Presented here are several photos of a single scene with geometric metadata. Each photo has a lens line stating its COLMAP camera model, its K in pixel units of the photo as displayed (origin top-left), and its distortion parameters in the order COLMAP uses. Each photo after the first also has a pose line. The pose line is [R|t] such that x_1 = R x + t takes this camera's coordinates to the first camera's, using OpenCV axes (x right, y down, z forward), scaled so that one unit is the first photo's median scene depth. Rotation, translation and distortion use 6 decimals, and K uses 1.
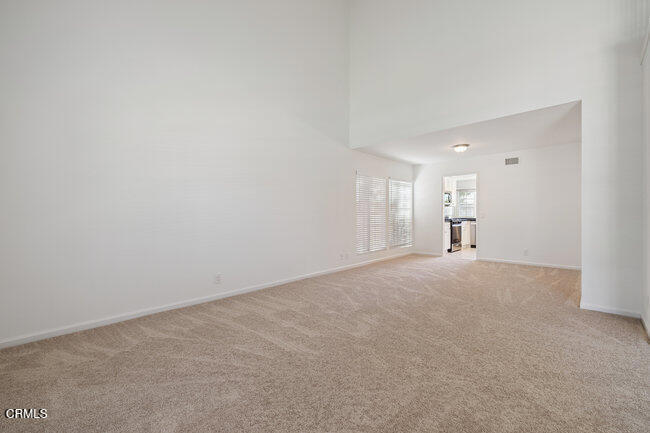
lens RADIAL K [[277.7, 0, 323.8], [0, 277.7, 210.4], [0, 0, 1]] dist [-0.001219, -0.000228]
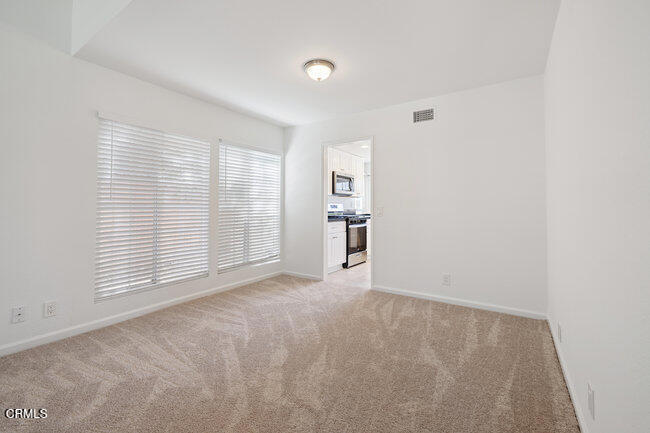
lens RADIAL K [[281.3, 0, 328.5], [0, 281.3, 195.6], [0, 0, 1]] dist [-0.000989, -0.000087]
pose [[0.984014, 0.003860, 0.178047, 0.339007], [0.003088, 0.999245, -0.038730, 0.010877], [-0.178062, 0.038660, 0.983260, 0.418197]]
